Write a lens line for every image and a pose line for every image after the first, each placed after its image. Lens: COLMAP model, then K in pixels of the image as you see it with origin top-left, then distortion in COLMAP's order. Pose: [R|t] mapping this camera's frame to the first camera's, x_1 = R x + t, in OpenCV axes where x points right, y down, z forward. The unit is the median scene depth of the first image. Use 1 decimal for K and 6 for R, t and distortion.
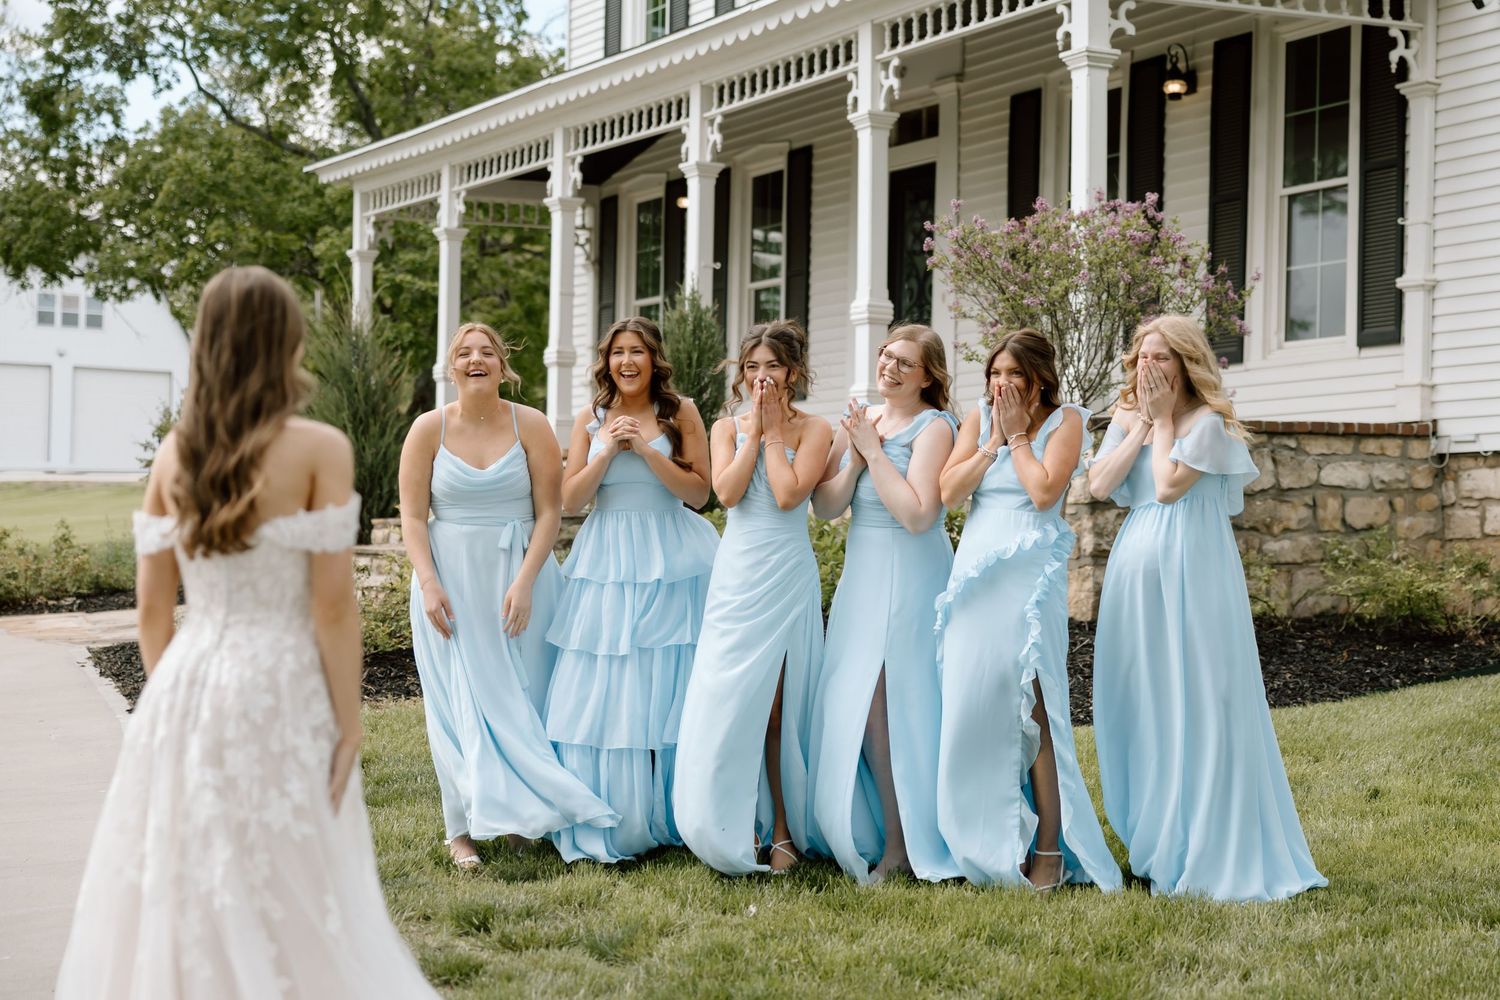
lens RADIAL K [[2573.0, 0, 750.0], [0, 2573.0, 500.0], [0, 0, 1]] dist [-0.026090, 0.141550]
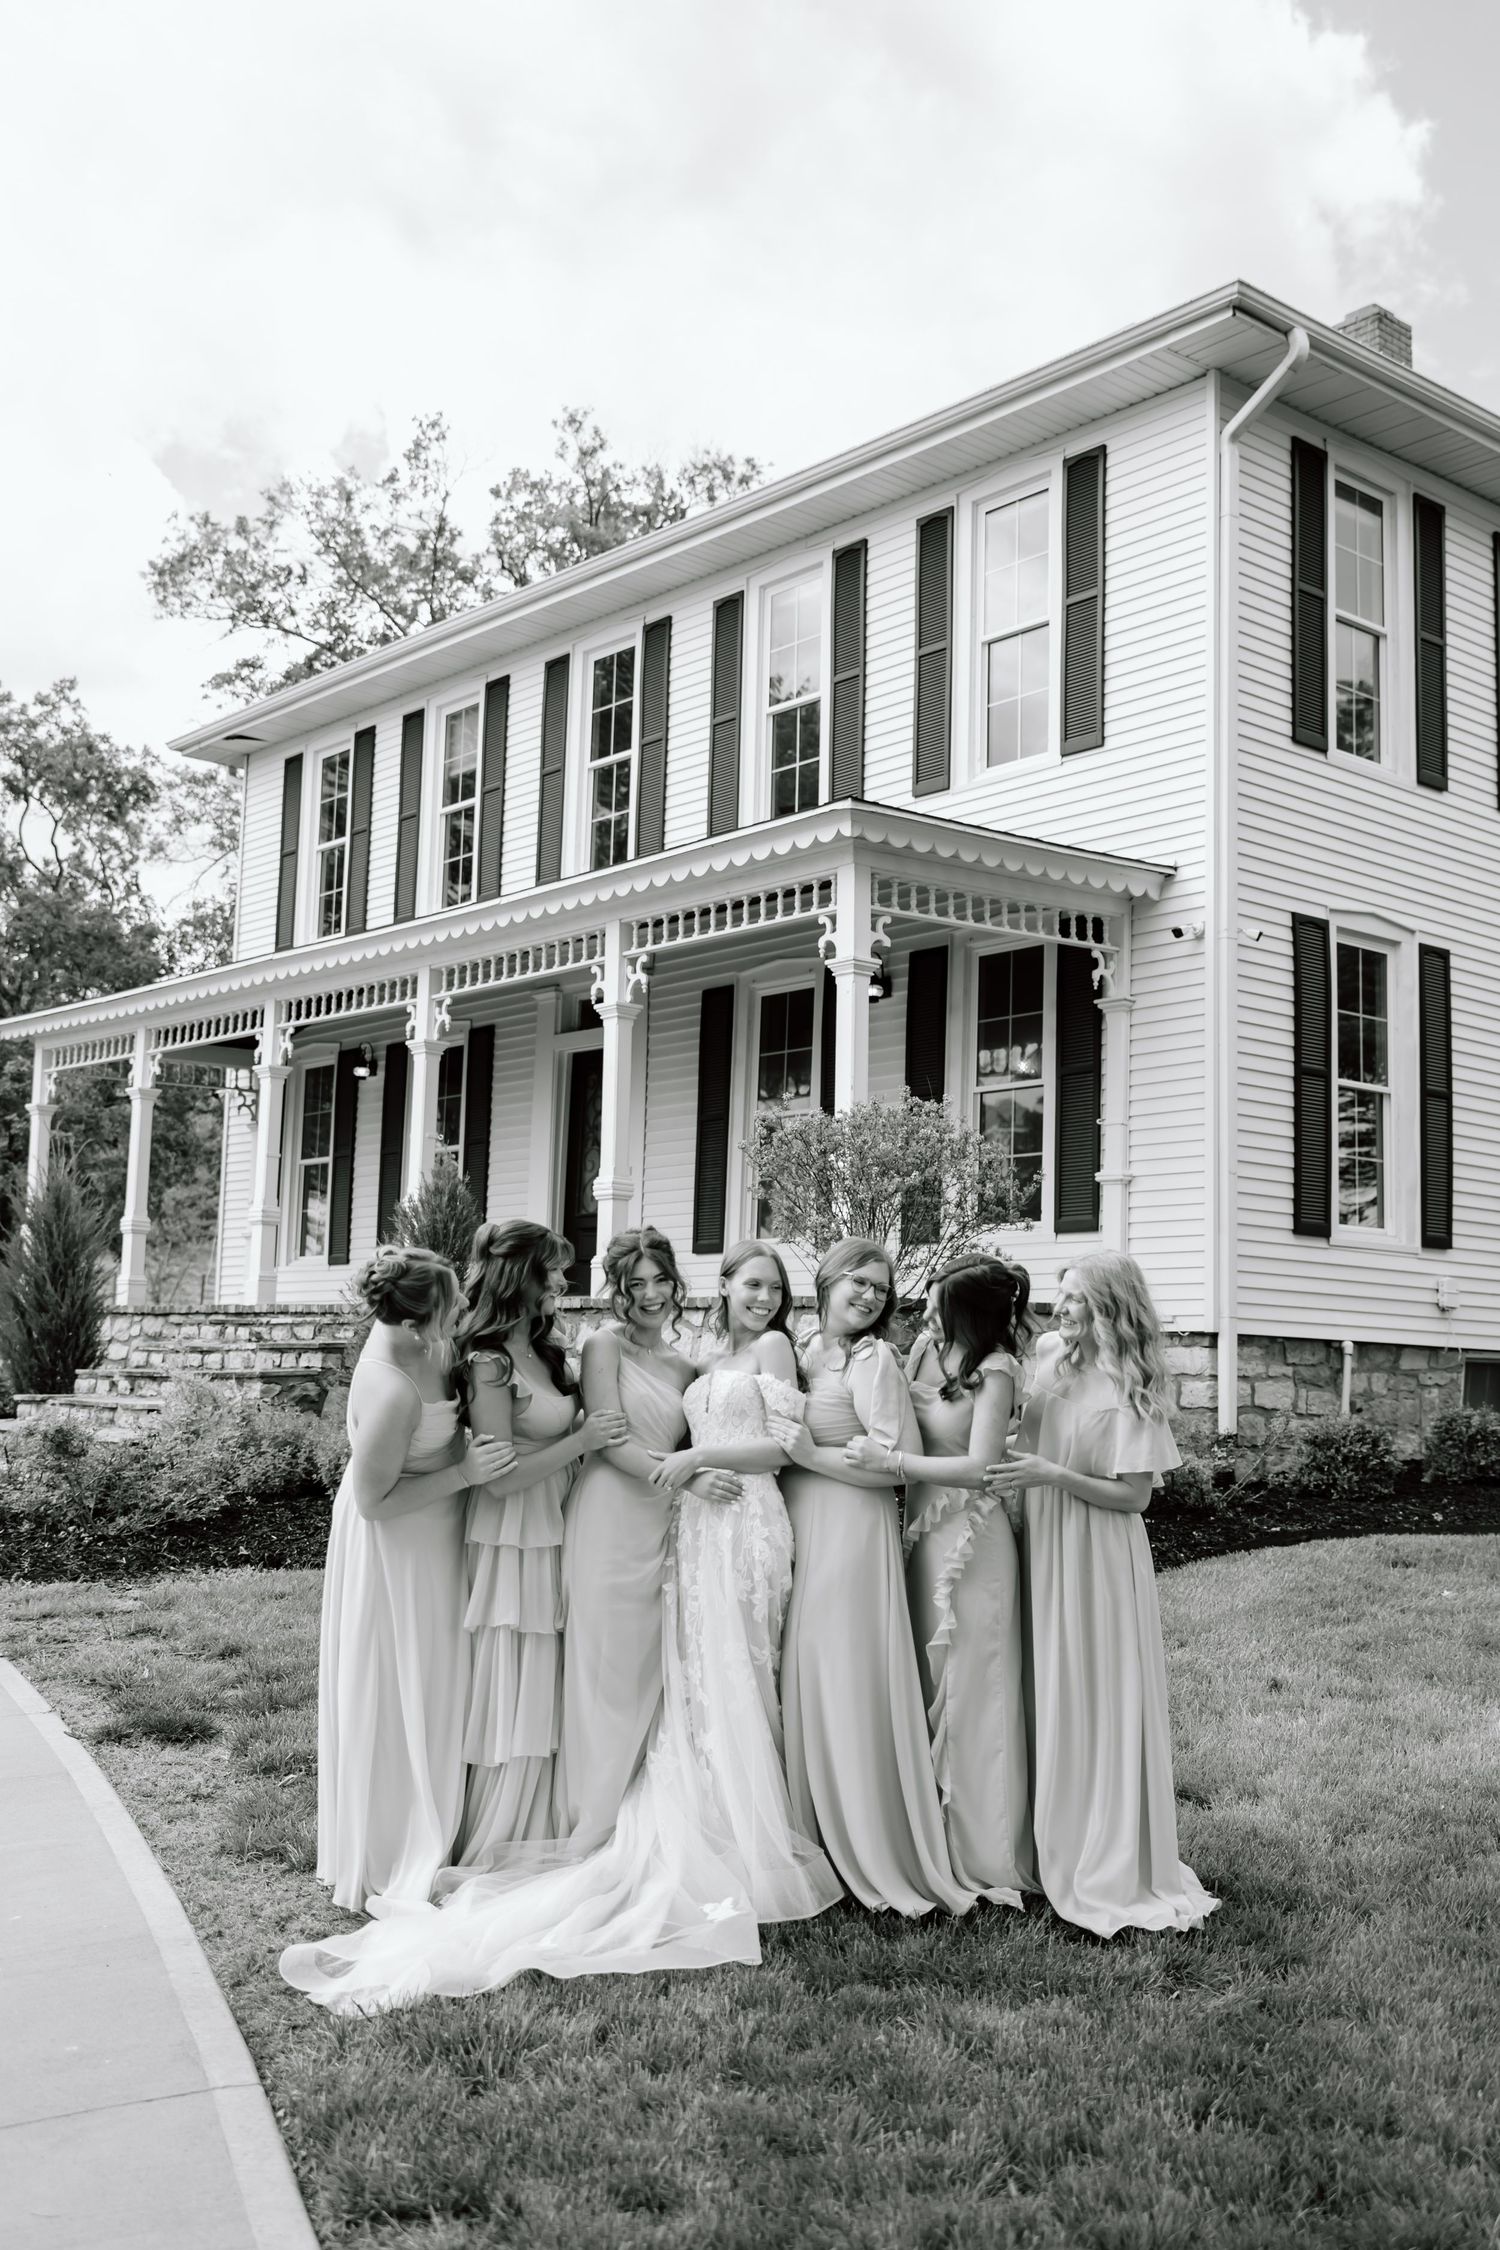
lens RADIAL K [[2272.9, 0, 686.0], [0, 2272.9, 1115.6], [0, 0, 1]] dist [0.002426, 0.001019]
pose [[0.981651, 0.032489, 0.187899, -0.100759], [-0.015147, 0.995550, -0.093004, -0.015622], [-0.190085, 0.088451, 0.977775, 0.065972]]
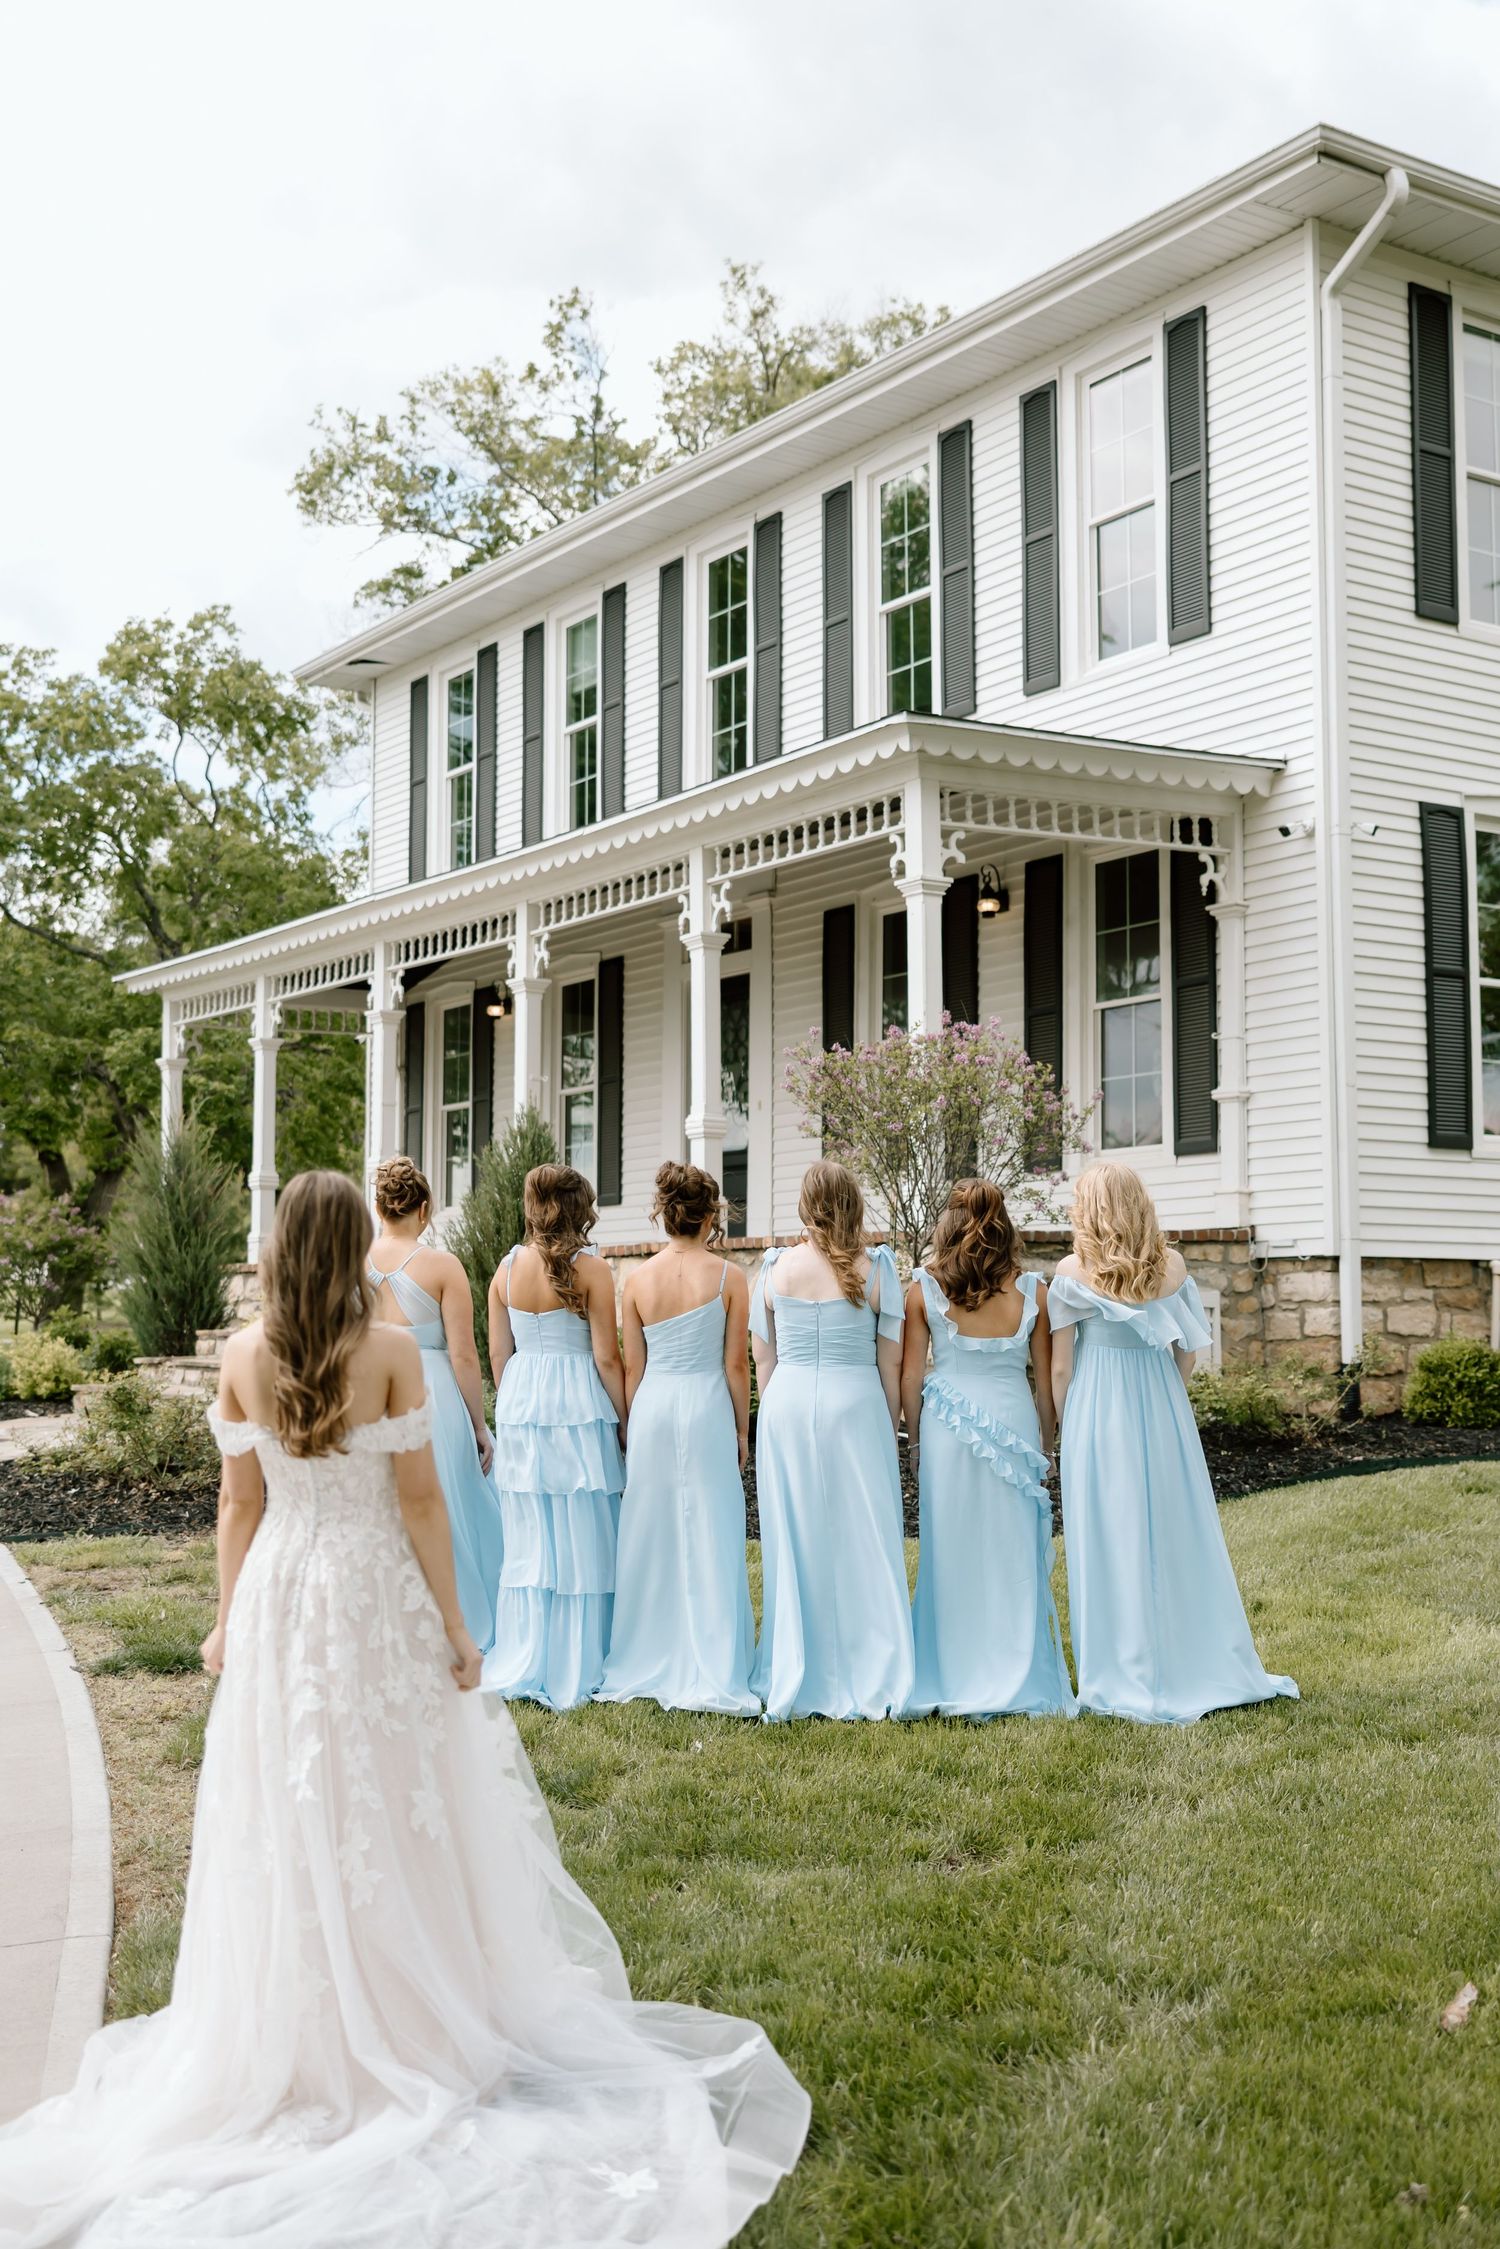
lens RADIAL K [[2549.5, 0, 682.0], [0, 2549.5, 1121.8], [0, 0, 1]] dist [0.000276, 0.009000]
pose [[0.997266, -0.011429, 0.073001, -0.036609], [0.015844, 0.998061, -0.060198, -0.013522], [-0.072171, 0.061191, 0.995513, -0.014923]]
